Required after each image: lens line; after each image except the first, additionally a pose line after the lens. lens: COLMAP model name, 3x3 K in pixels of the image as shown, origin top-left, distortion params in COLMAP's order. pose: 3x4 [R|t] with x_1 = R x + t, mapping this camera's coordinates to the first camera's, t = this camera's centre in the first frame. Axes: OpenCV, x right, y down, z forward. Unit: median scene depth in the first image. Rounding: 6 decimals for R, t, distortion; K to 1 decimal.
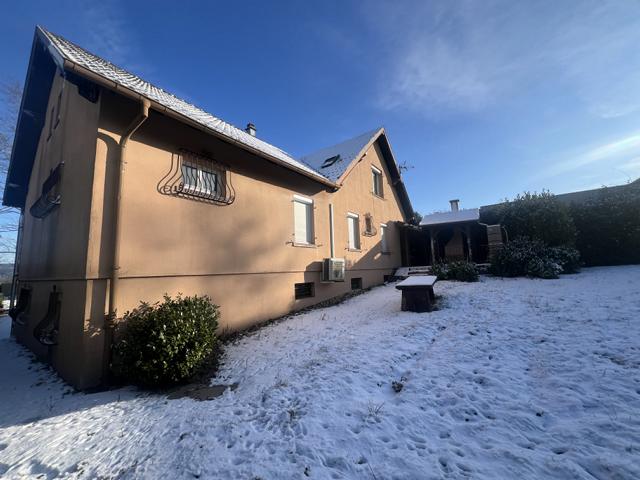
lens RADIAL K [[258.9, 0, 320.0], [0, 258.9, 240.0], [0, 0, 1]] dist [0.002799, 0.000185]
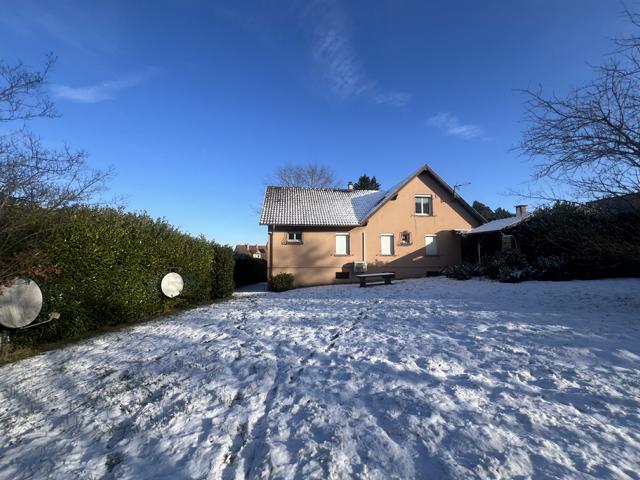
lens RADIAL K [[258.9, 0, 320.0], [0, 258.9, 240.0], [0, 0, 1]] dist [0.002799, 0.000185]
pose [[0.670531, -0.017782, -0.741669, 1.413575], [0.064292, 0.997344, 0.034213, -0.191461], [0.739091, -0.070624, 0.669893, -0.601860]]
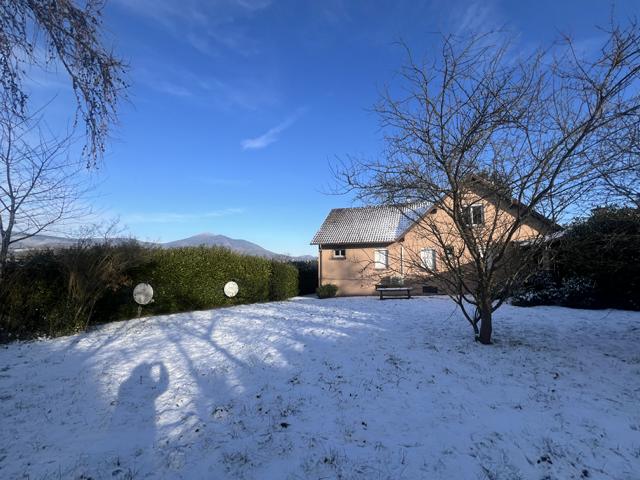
lens RADIAL K [[258.9, 0, 320.0], [0, 258.9, 240.0], [0, 0, 1]] dist [0.002799, 0.000185]
pose [[0.213052, -0.056467, -0.975408, 2.124659], [0.101587, 0.994198, -0.035366, -0.215815], [0.971745, -0.091554, 0.217552, -0.049342]]
